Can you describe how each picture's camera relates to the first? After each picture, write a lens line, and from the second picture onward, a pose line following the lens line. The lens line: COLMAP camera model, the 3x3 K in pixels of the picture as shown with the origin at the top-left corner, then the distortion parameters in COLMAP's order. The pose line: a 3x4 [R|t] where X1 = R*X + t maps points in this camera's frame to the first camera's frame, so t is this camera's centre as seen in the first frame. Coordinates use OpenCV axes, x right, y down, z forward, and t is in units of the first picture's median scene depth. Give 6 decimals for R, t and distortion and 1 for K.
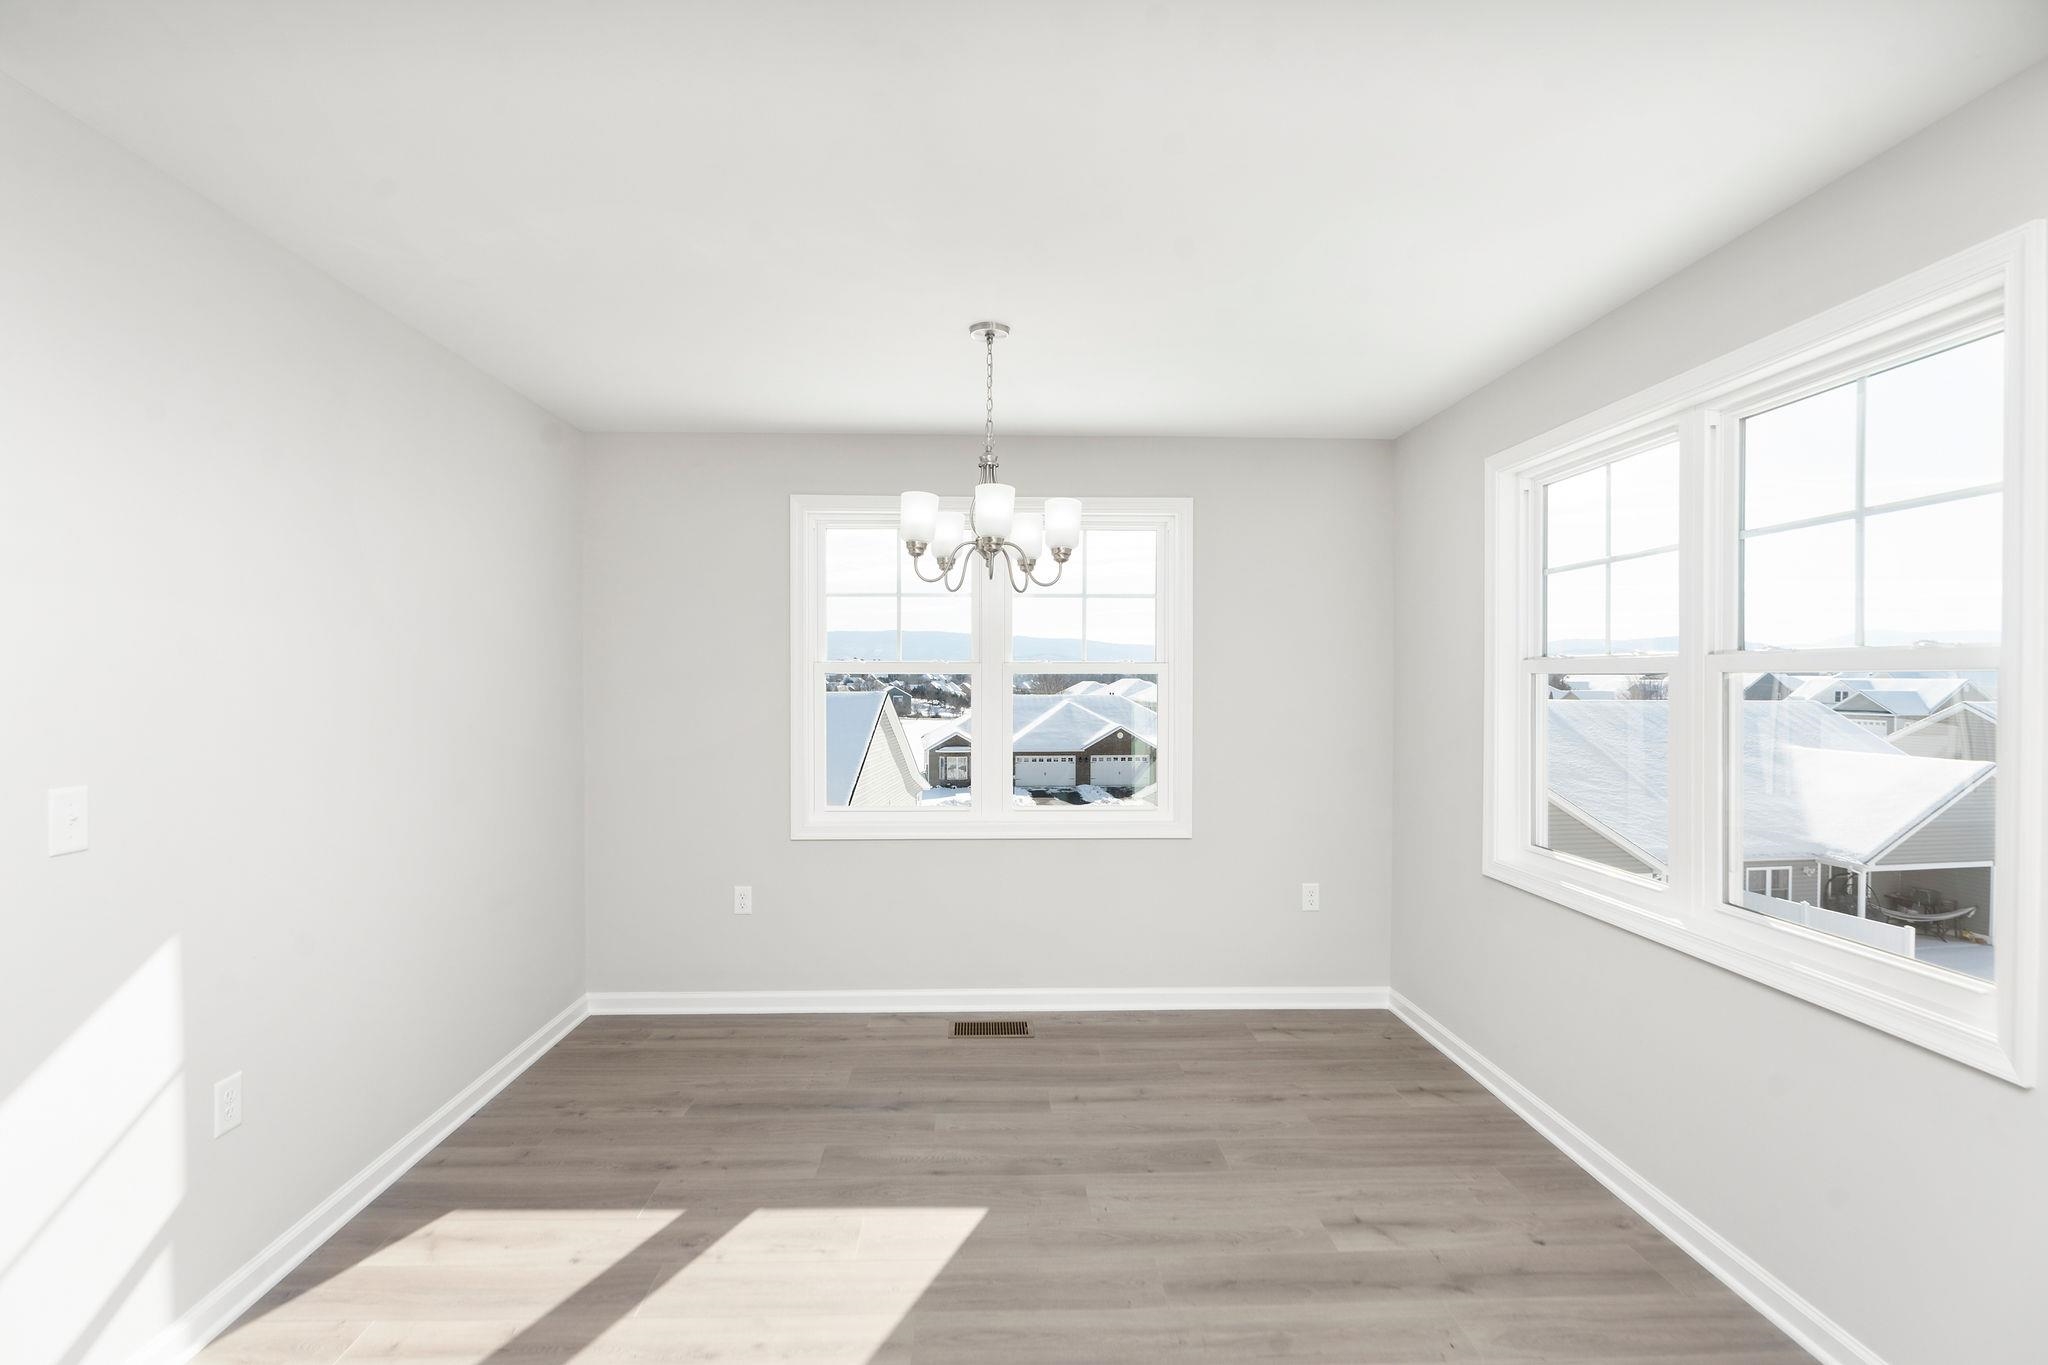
lens RADIAL K [[928.7, 0, 1005.4], [0, 928.7, 686.6], [0, 0, 1]] dist [-0.006493, 0.003732]
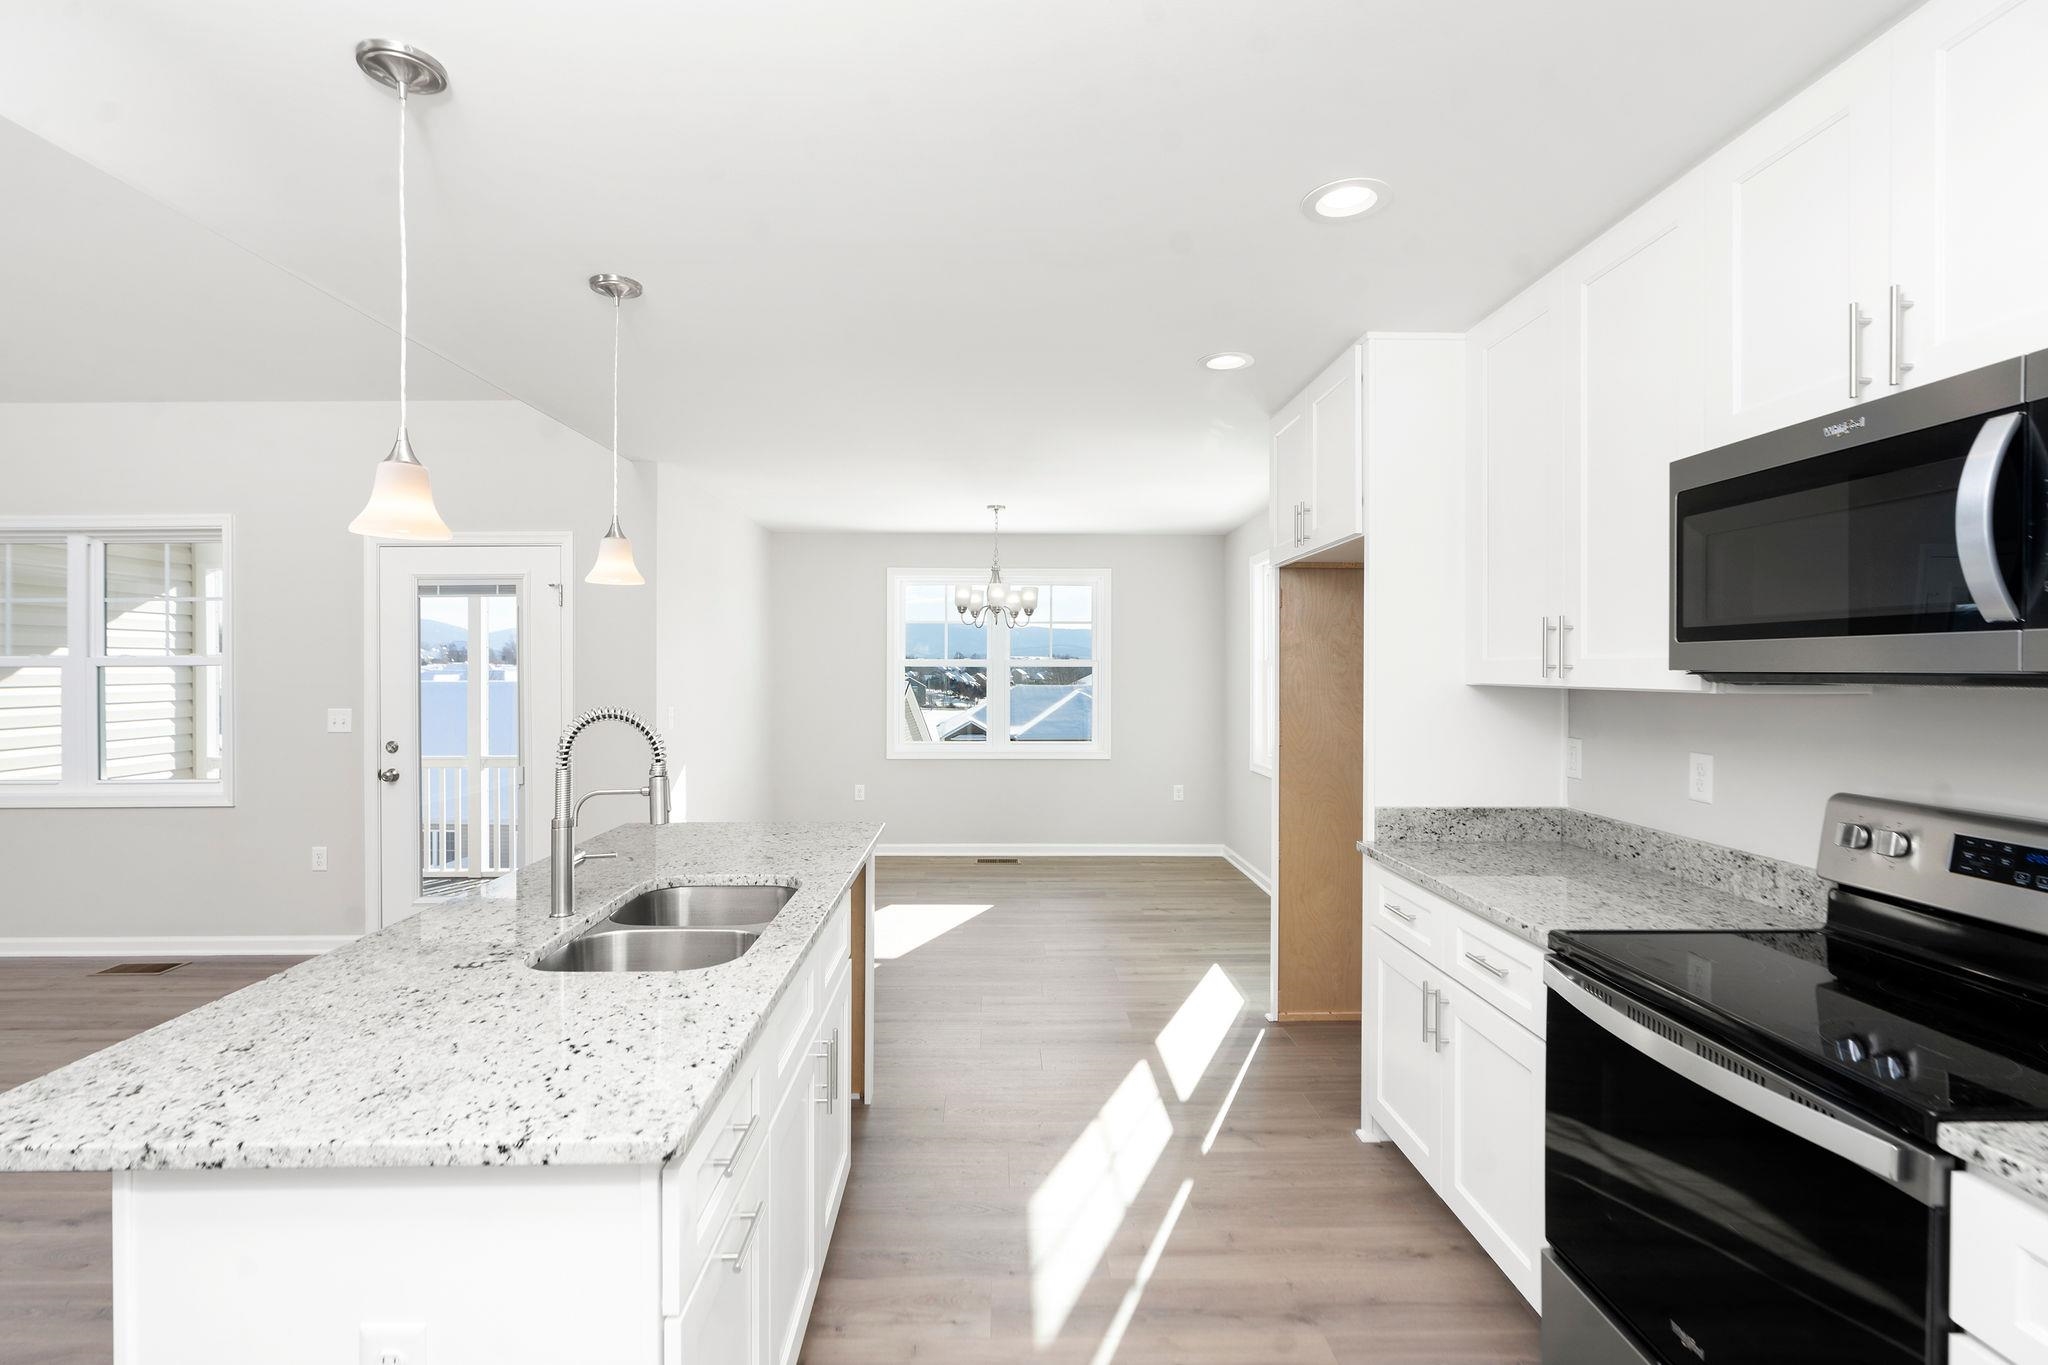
lens RADIAL K [[928.7, 0, 1029.5], [0, 928.7, 665.1], [0, 0, 1]] dist [-0.006493, 0.003732]
pose [[0.999945, 0.000553, 0.010482, 0.025603], [-0.000413, 0.999912, -0.013293, 0.006906], [-0.010488, 0.013288, 0.999857, -0.775148]]
